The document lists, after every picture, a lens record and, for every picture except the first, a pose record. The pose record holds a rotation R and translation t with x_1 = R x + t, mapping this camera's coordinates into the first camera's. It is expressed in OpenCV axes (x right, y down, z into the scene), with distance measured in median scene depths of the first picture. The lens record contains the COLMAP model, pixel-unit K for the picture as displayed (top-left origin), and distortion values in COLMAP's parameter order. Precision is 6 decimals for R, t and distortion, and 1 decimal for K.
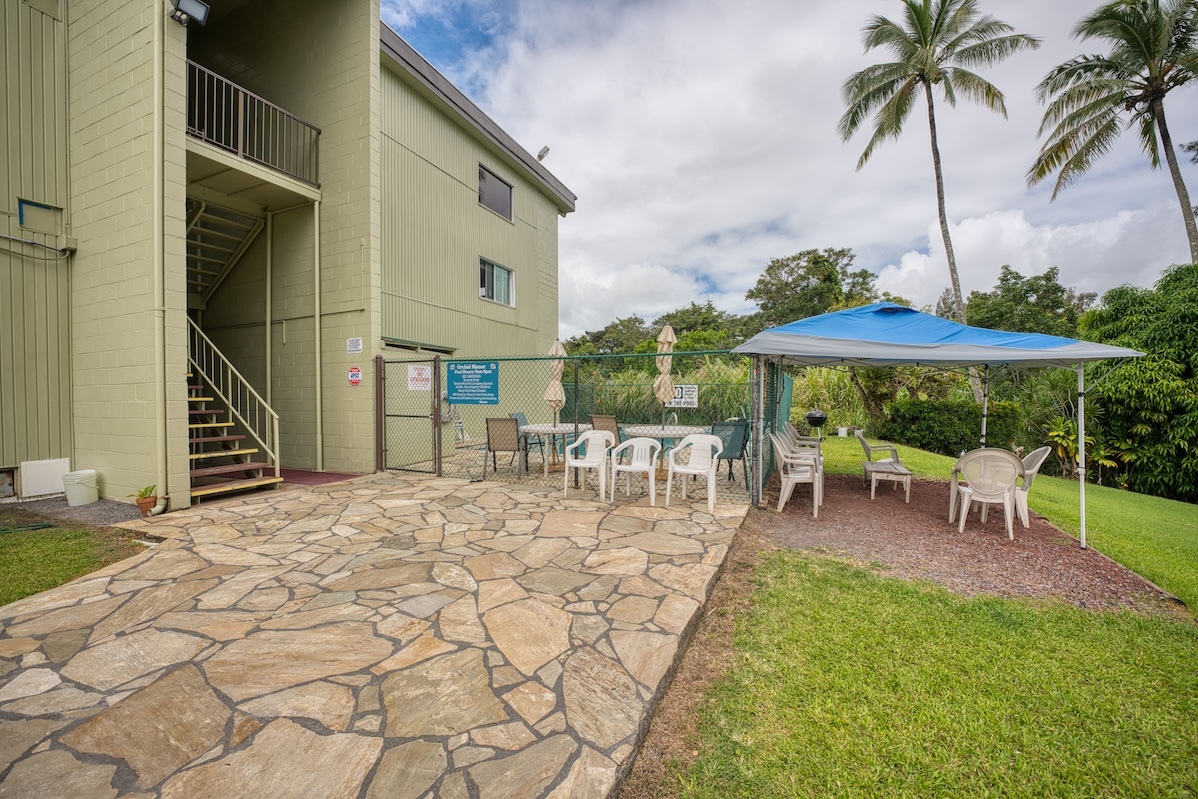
lens RADIAL K [[480.0, 0, 599.0], [0, 480.0, 399.5], [0, 0, 1]] dist [-0.019575, 0.000255]
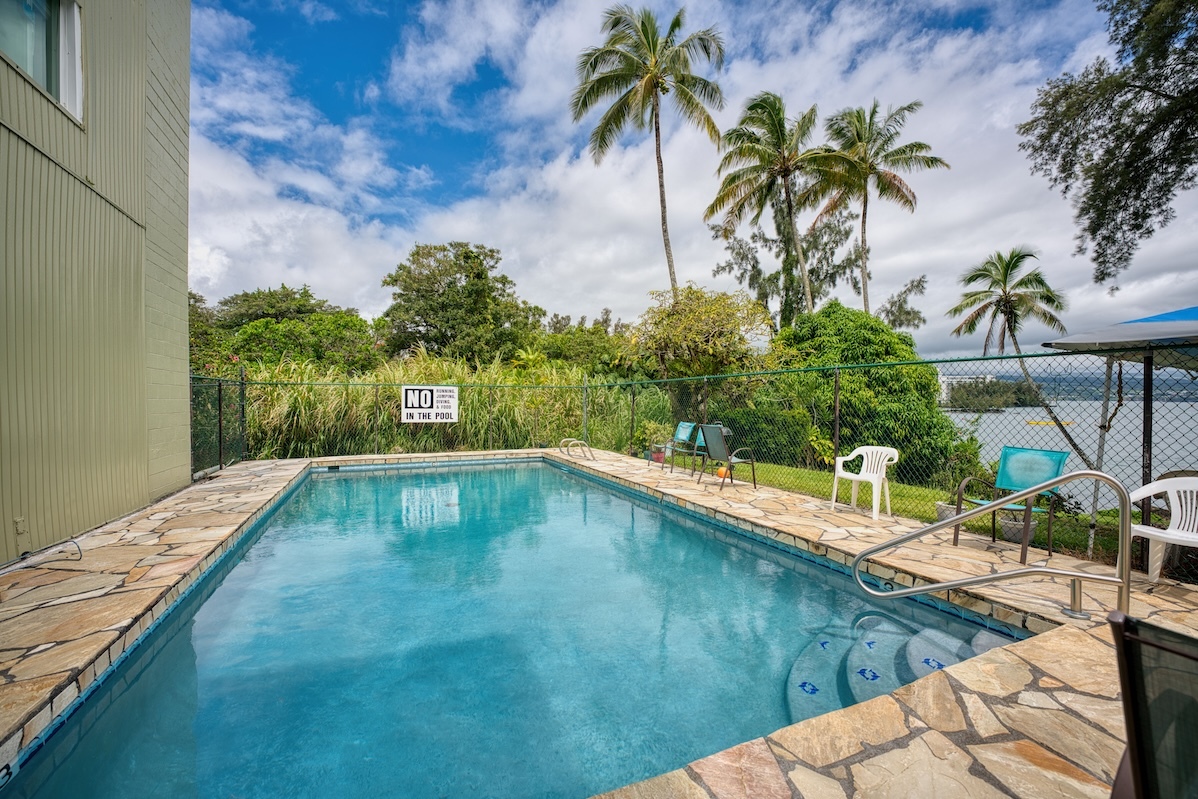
lens RADIAL K [[479.5, 0, 611.0], [0, 479.5, 412.9], [0, 0, 1]] dist [-0.049639, 0.013079]
pose [[0.674543, -0.017704, 0.738024, -0.357858], [0.002475, 0.999761, 0.021720, -0.026585], [-0.738232, -0.012824, 0.674425, 1.290624]]
